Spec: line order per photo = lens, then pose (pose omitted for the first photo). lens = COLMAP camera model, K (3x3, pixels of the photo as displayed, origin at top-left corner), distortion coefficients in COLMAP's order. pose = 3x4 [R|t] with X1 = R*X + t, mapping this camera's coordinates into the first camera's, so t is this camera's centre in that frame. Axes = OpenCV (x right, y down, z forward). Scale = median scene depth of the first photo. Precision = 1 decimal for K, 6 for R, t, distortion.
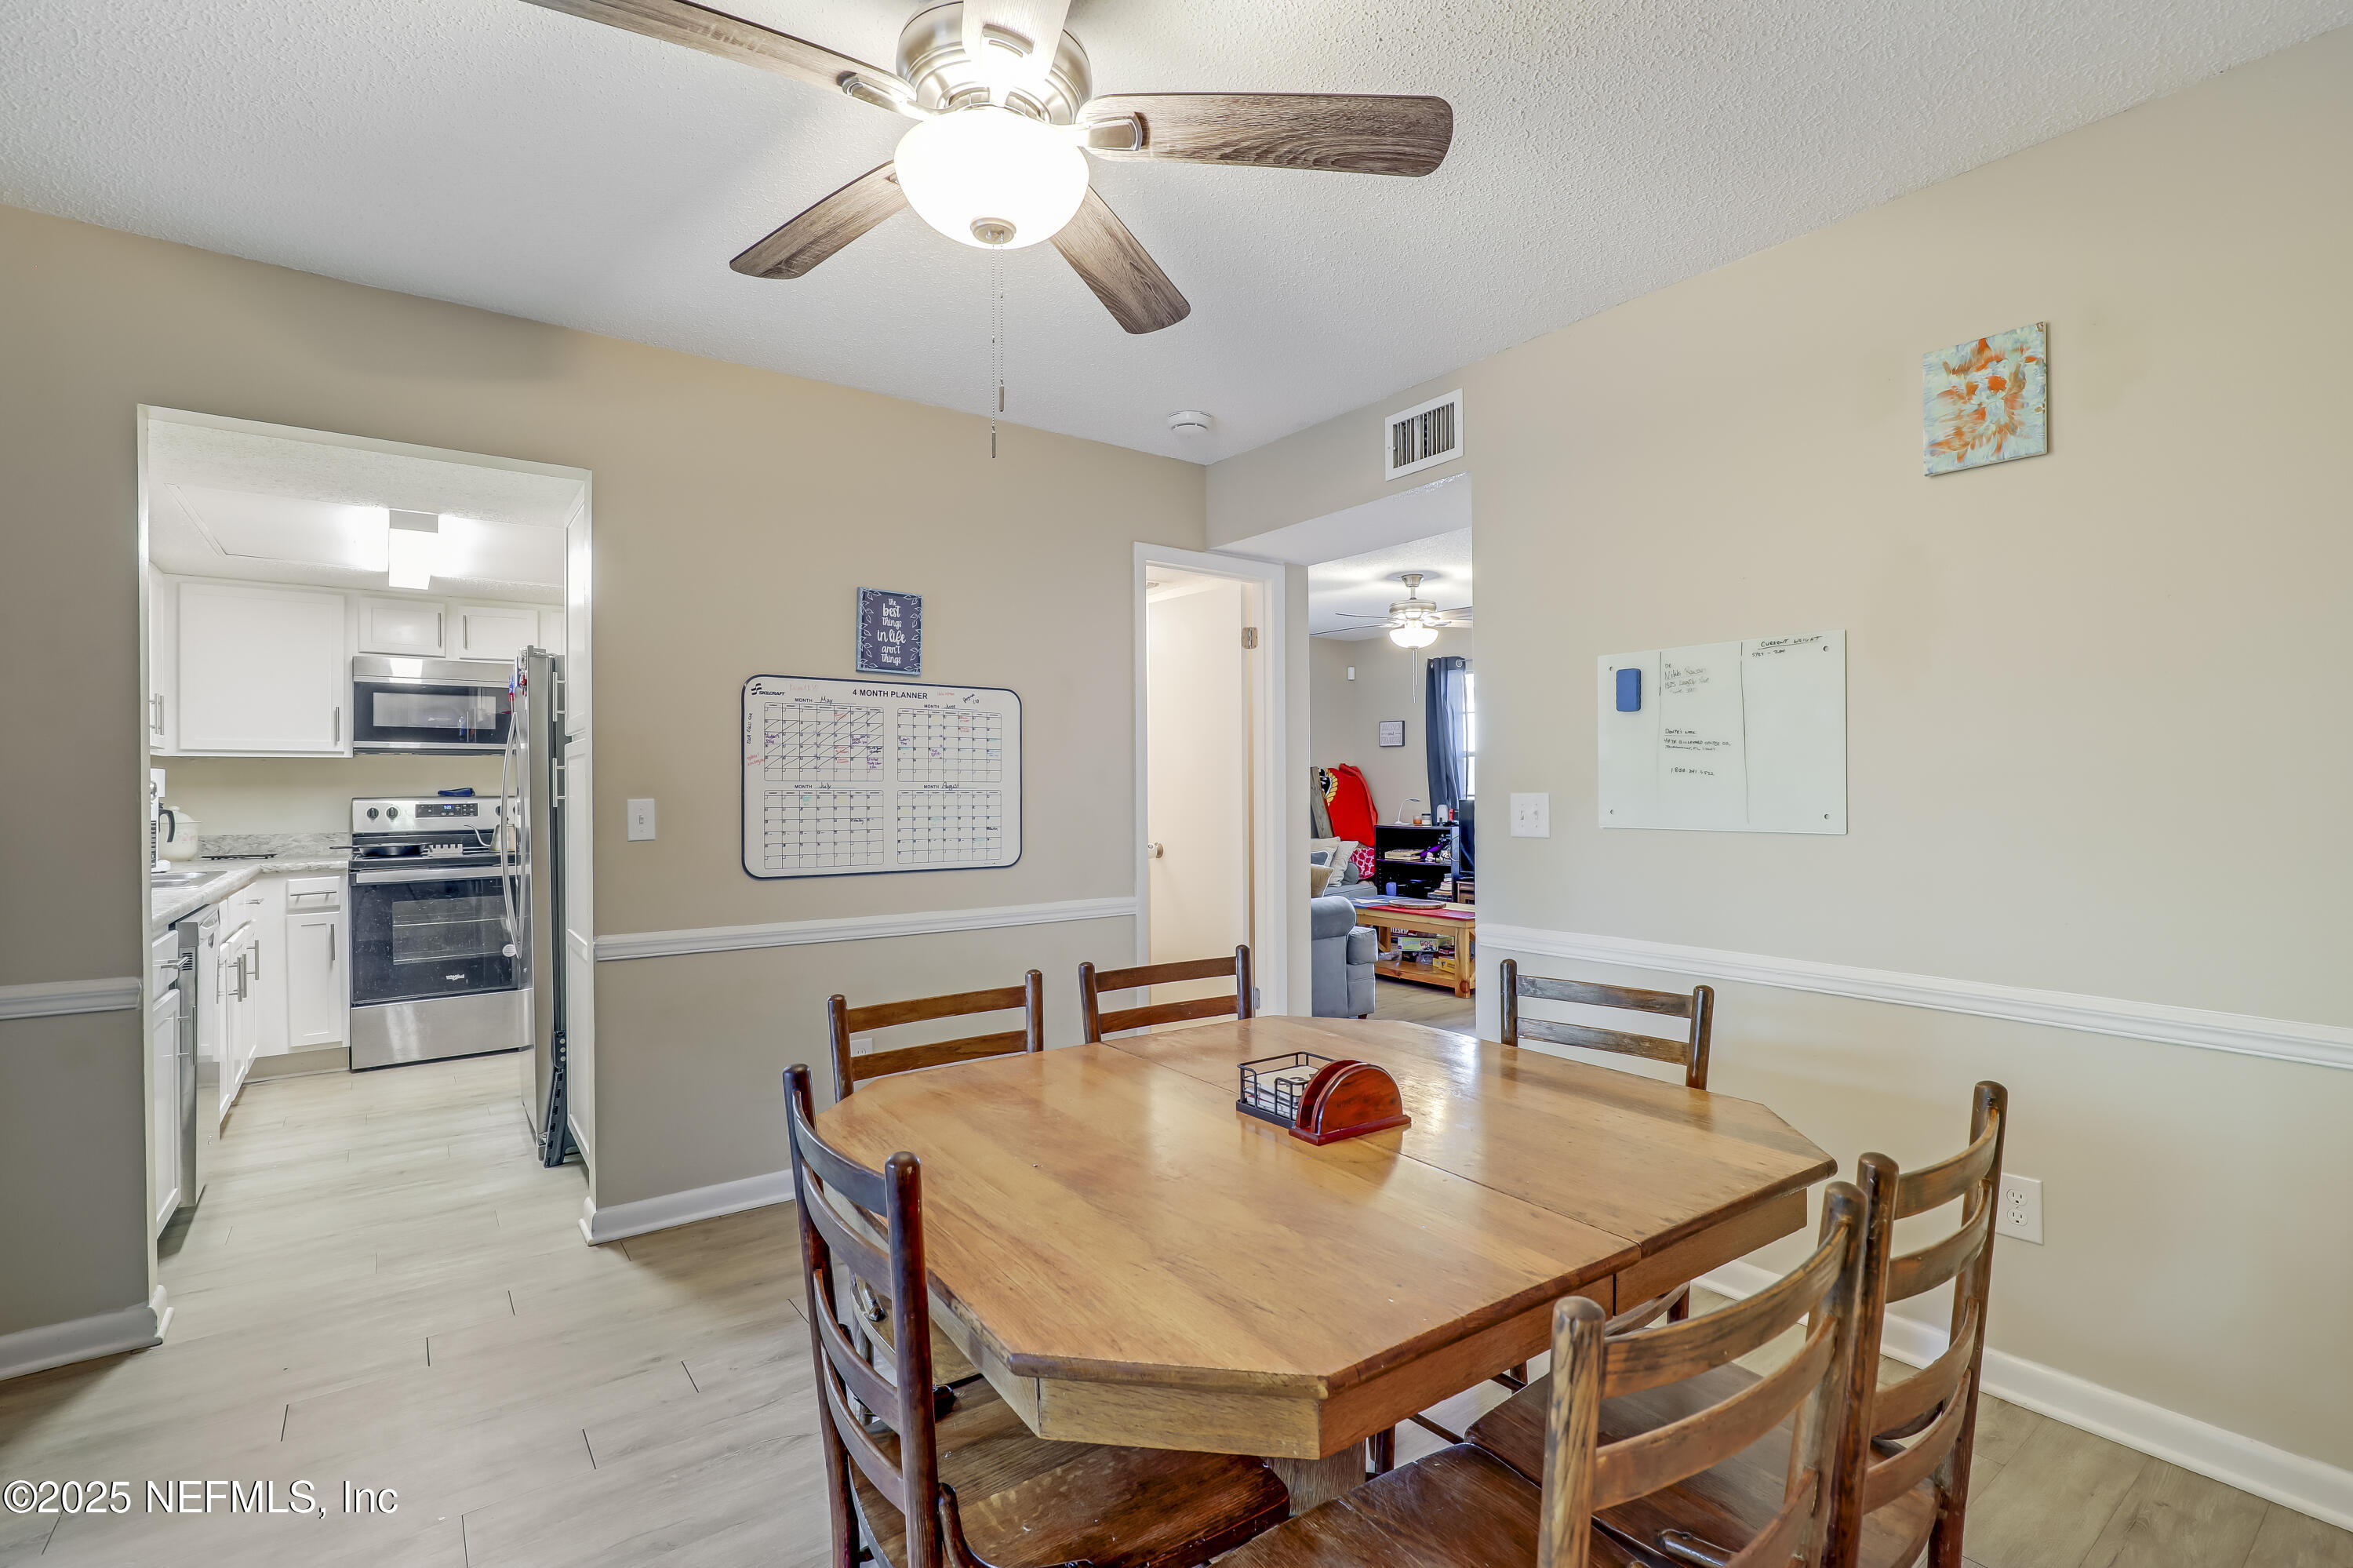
lens RADIAL K [[1071.8, 0, 1176.5], [0, 1071.8, 784.0], [0, 0, 1]] dist [-0.018879, 0.004854]
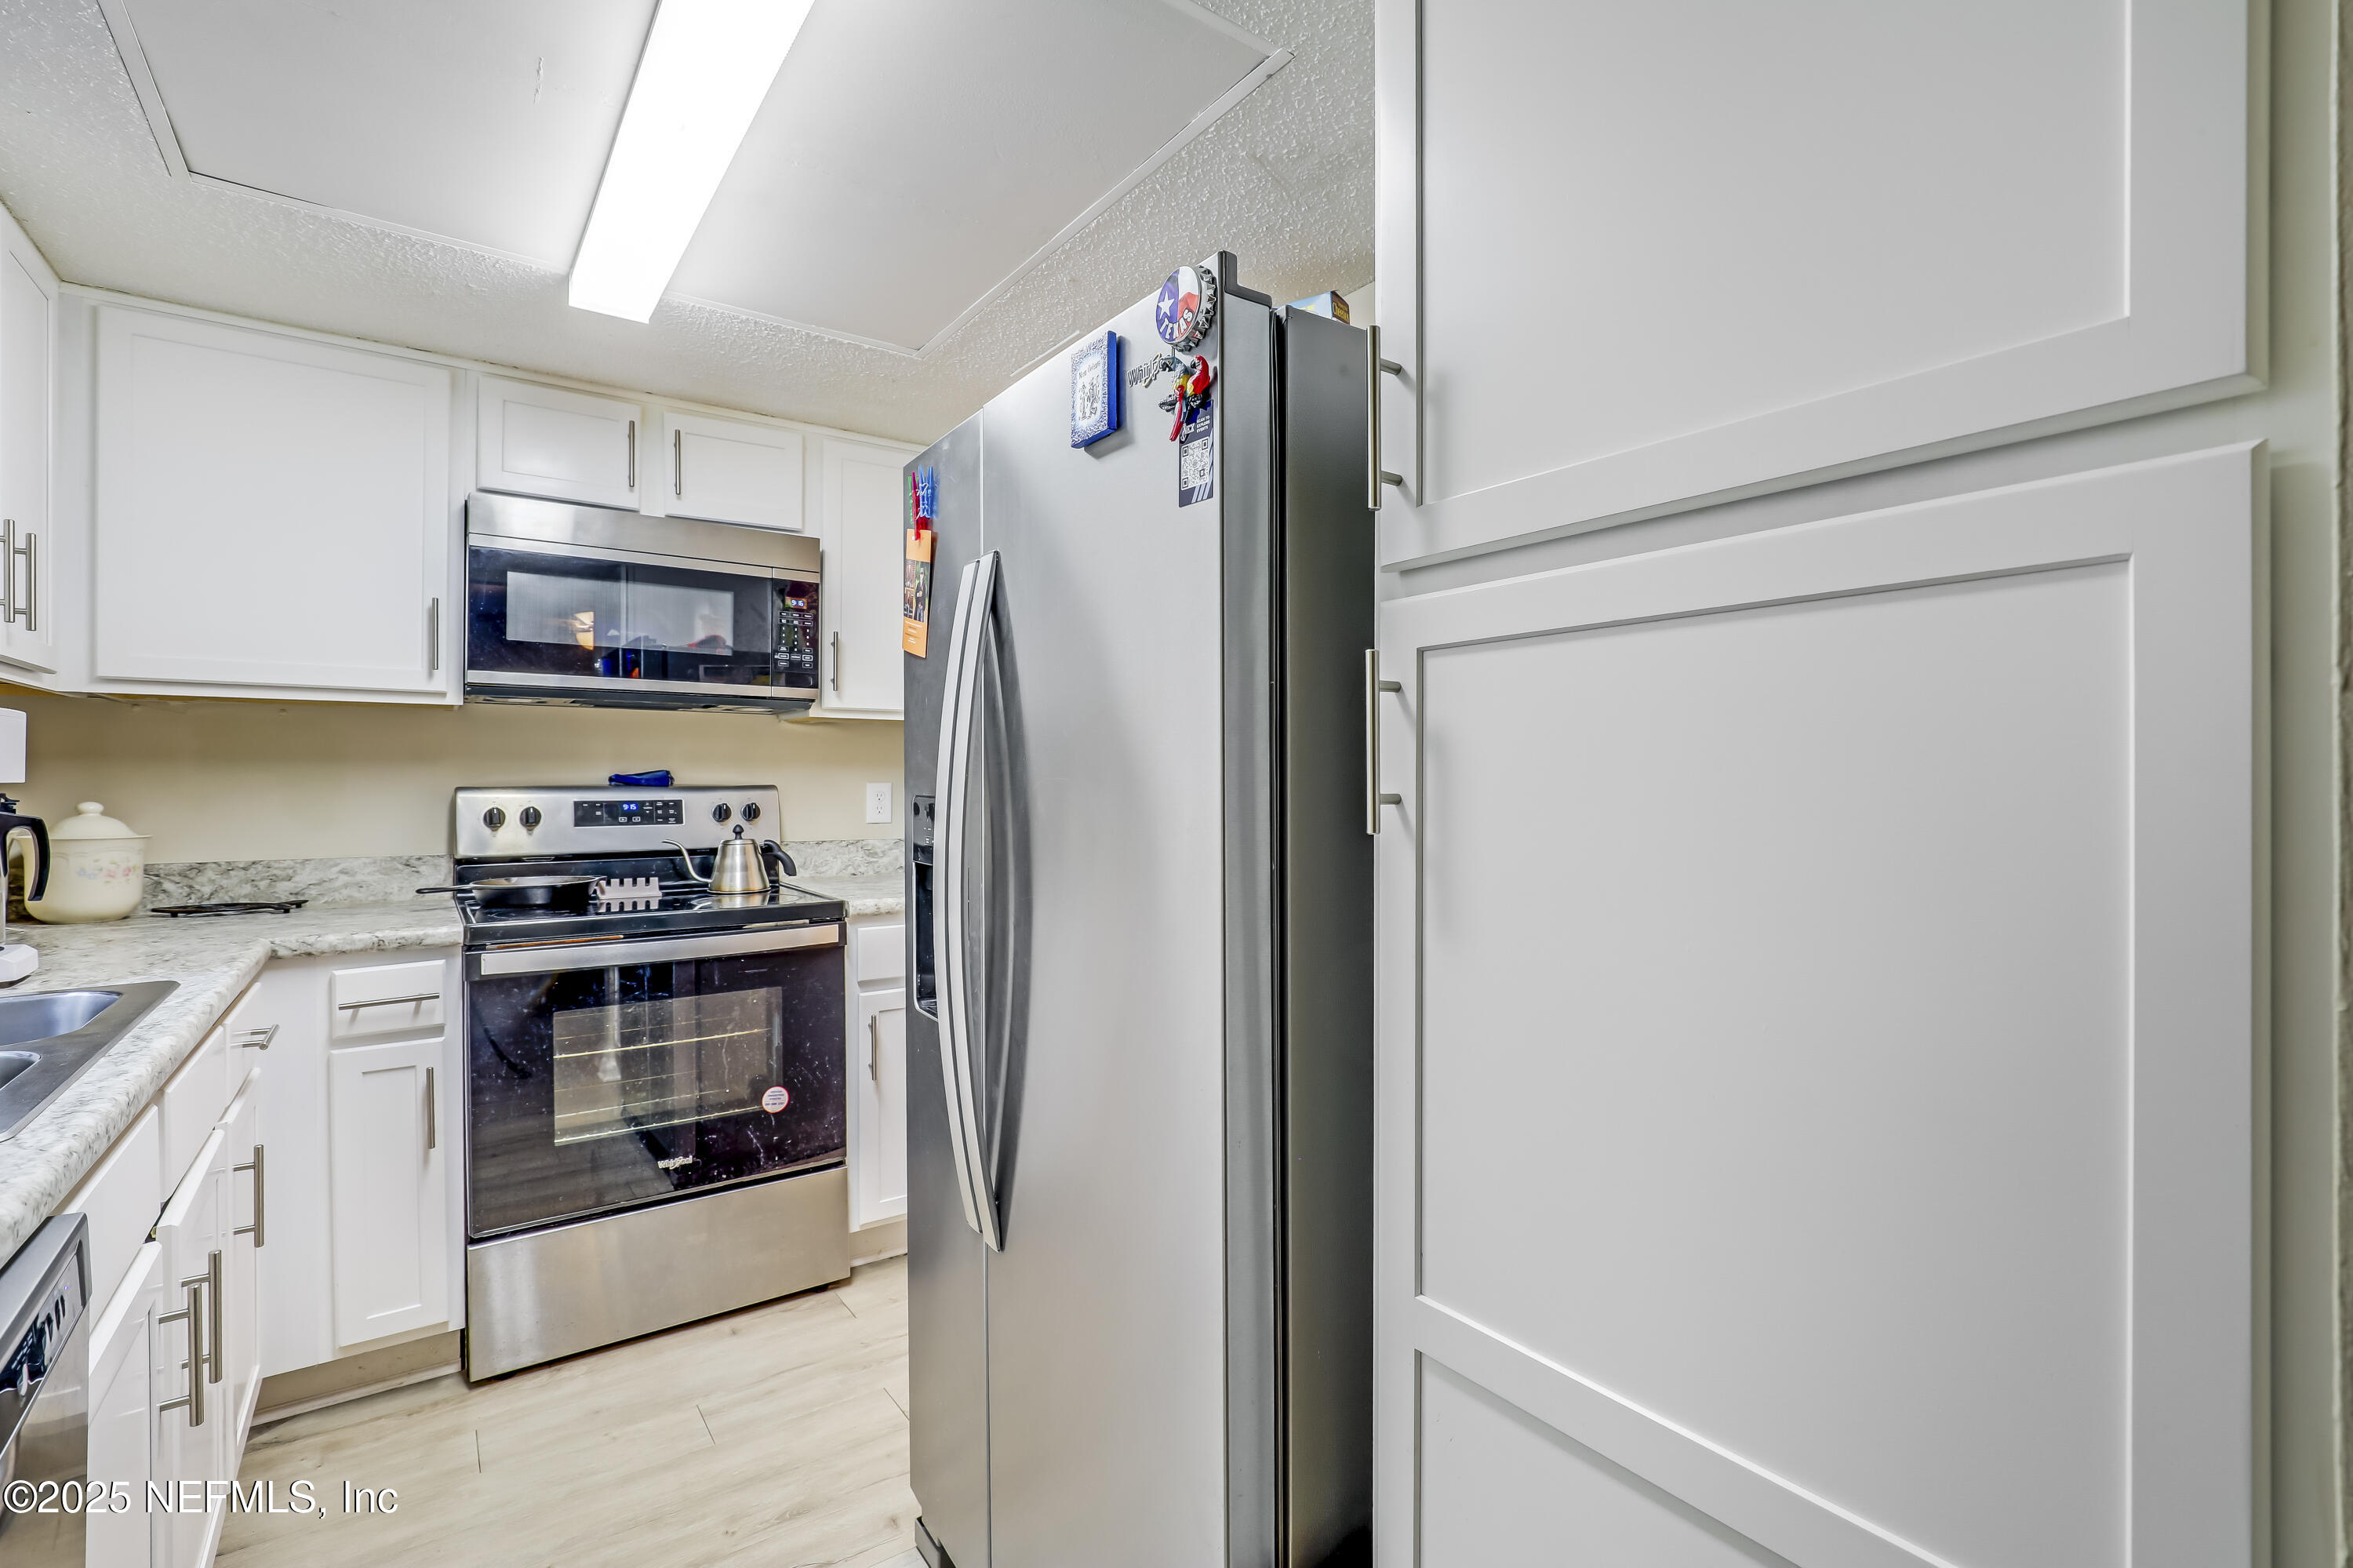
lens RADIAL K [[1076.7, 0, 1185.9], [0, 1076.7, 769.1], [0, 0, 1]] dist [-0.016934, 0.000965]
pose [[0.999936, 0.006631, -0.009122, -0.441445], [-0.006717, 0.999933, -0.009447, 0.007028], [0.009059, 0.009508, 0.999914, 0.514554]]
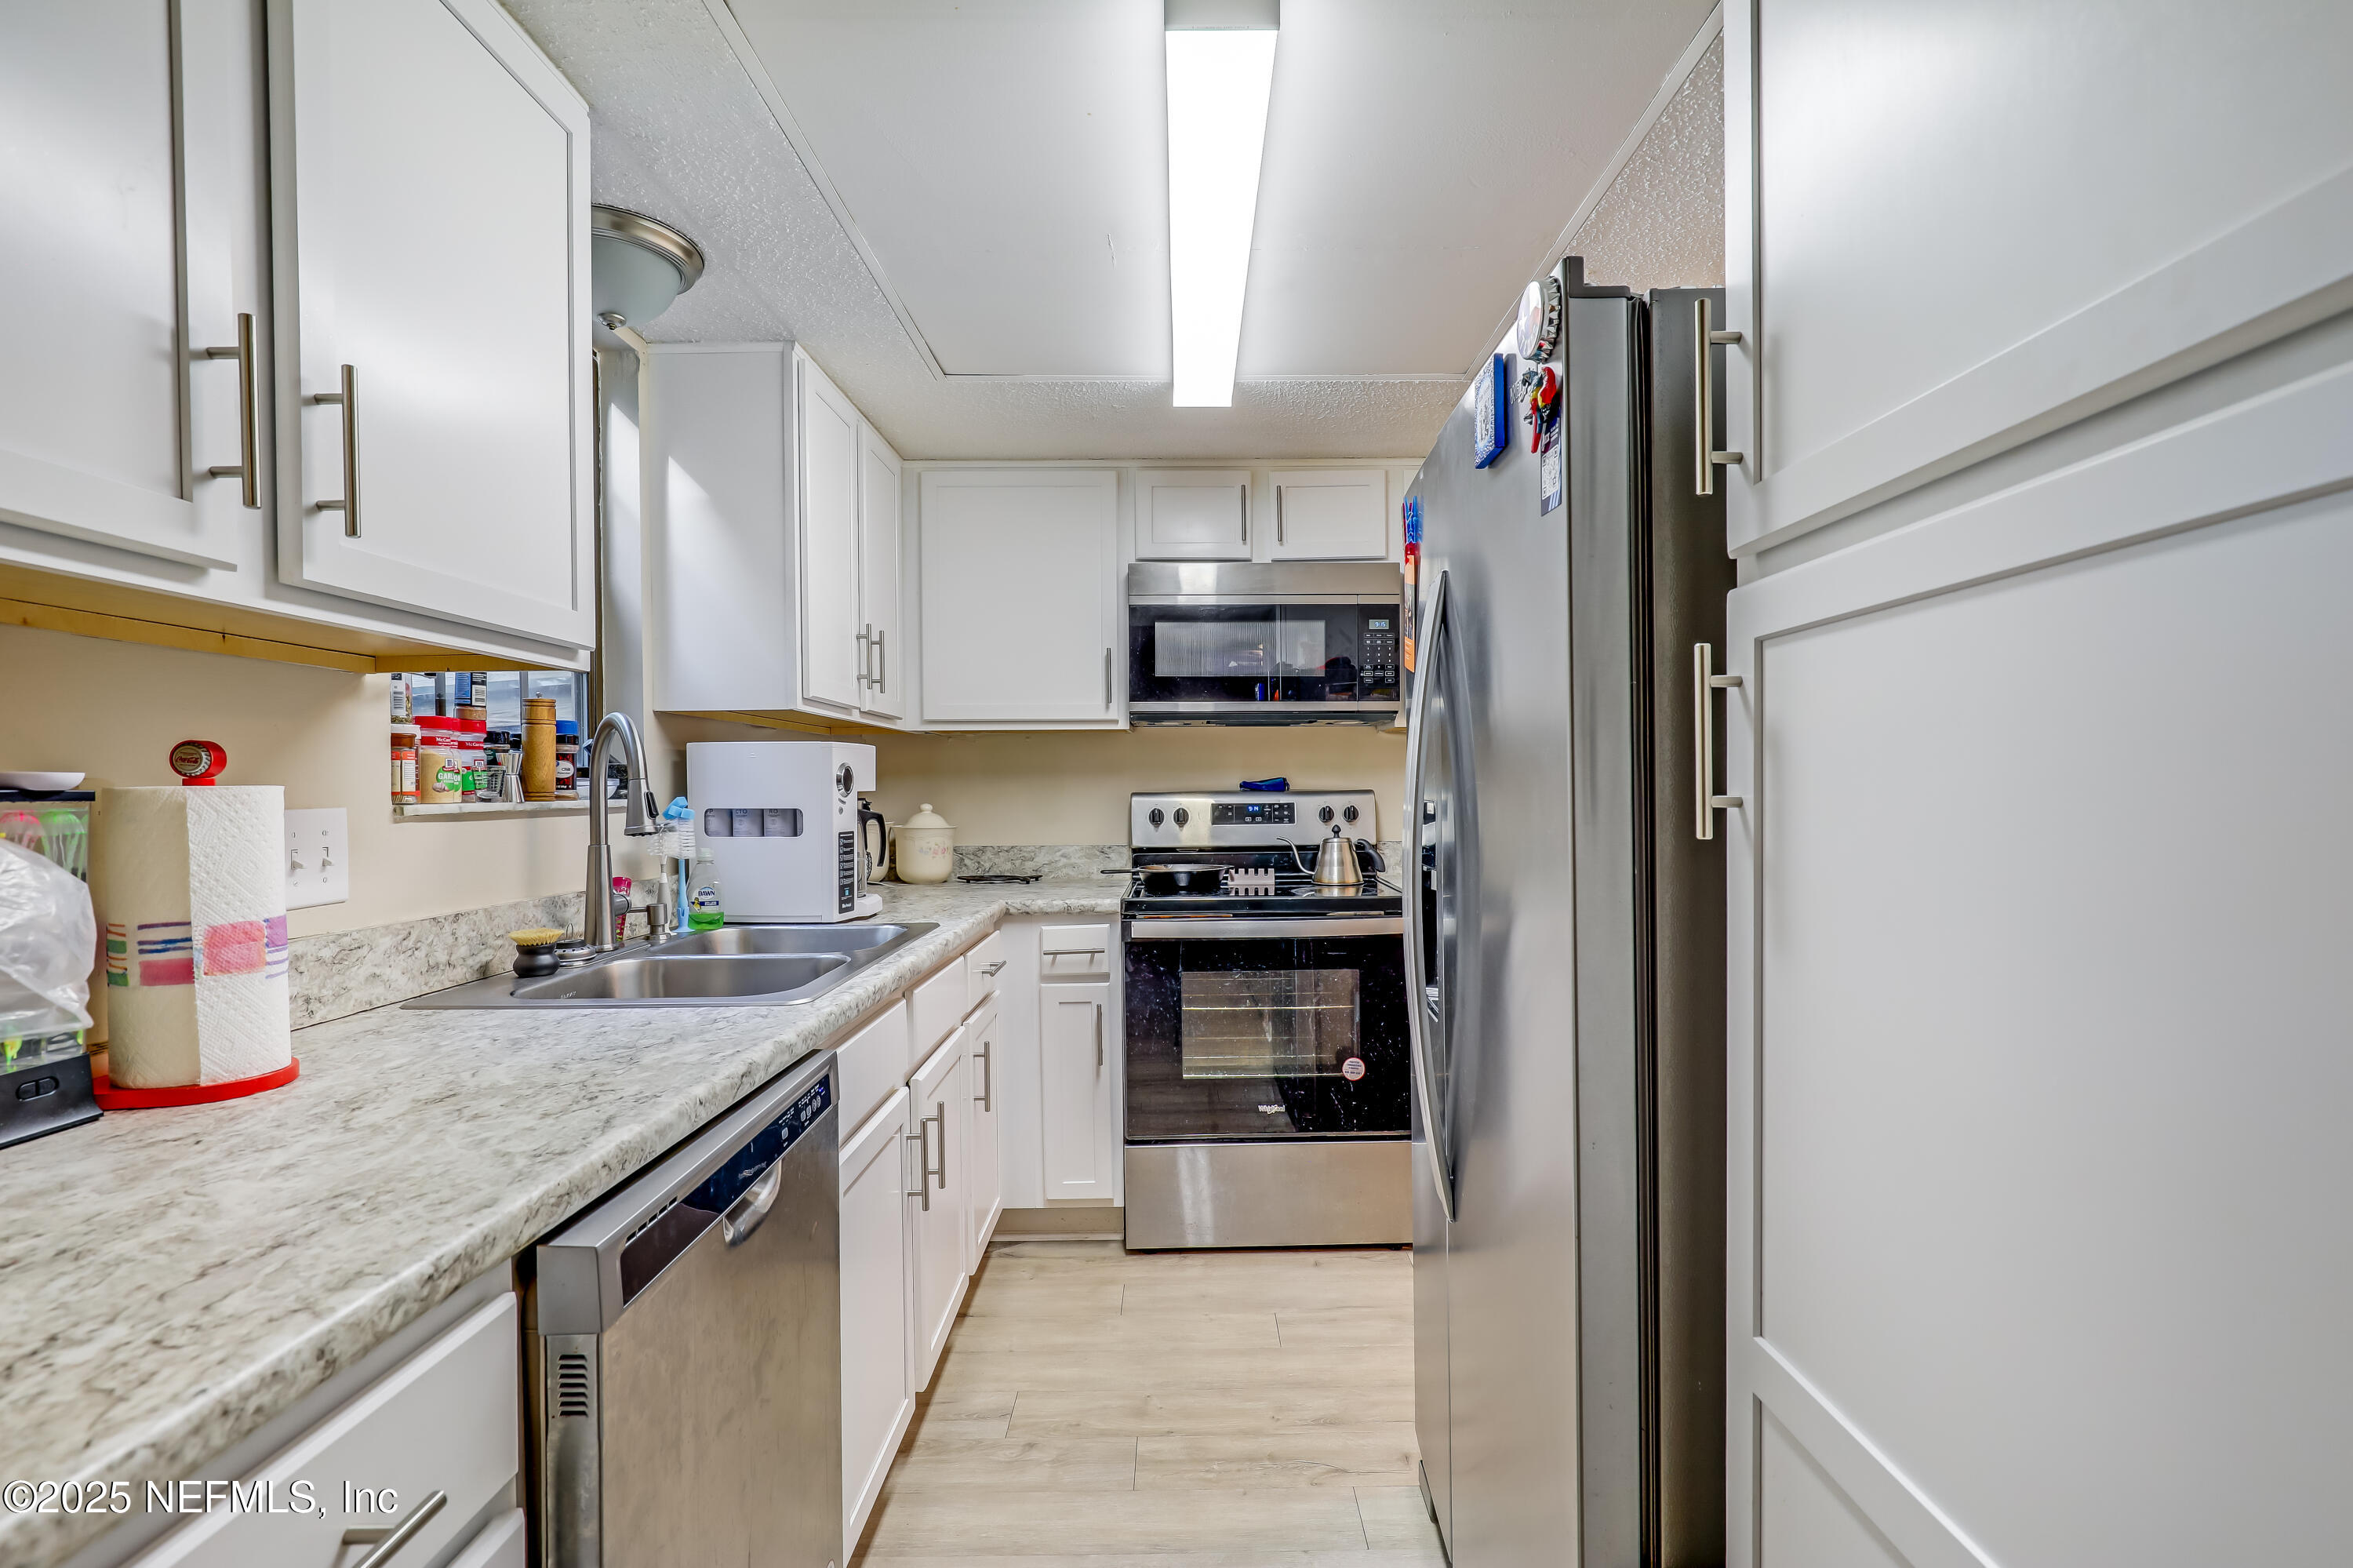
lens RADIAL K [[1071.8, 0, 1176.5], [0, 1071.8, 784.0], [0, 0, 1]] dist [-0.018879, 0.004854]
pose [[0.801795, -0.001787, -0.597597, -0.375671], [0.003631, 0.999992, 0.001880, 0.006677], [0.597589, -0.003677, 0.801794, 0.509304]]
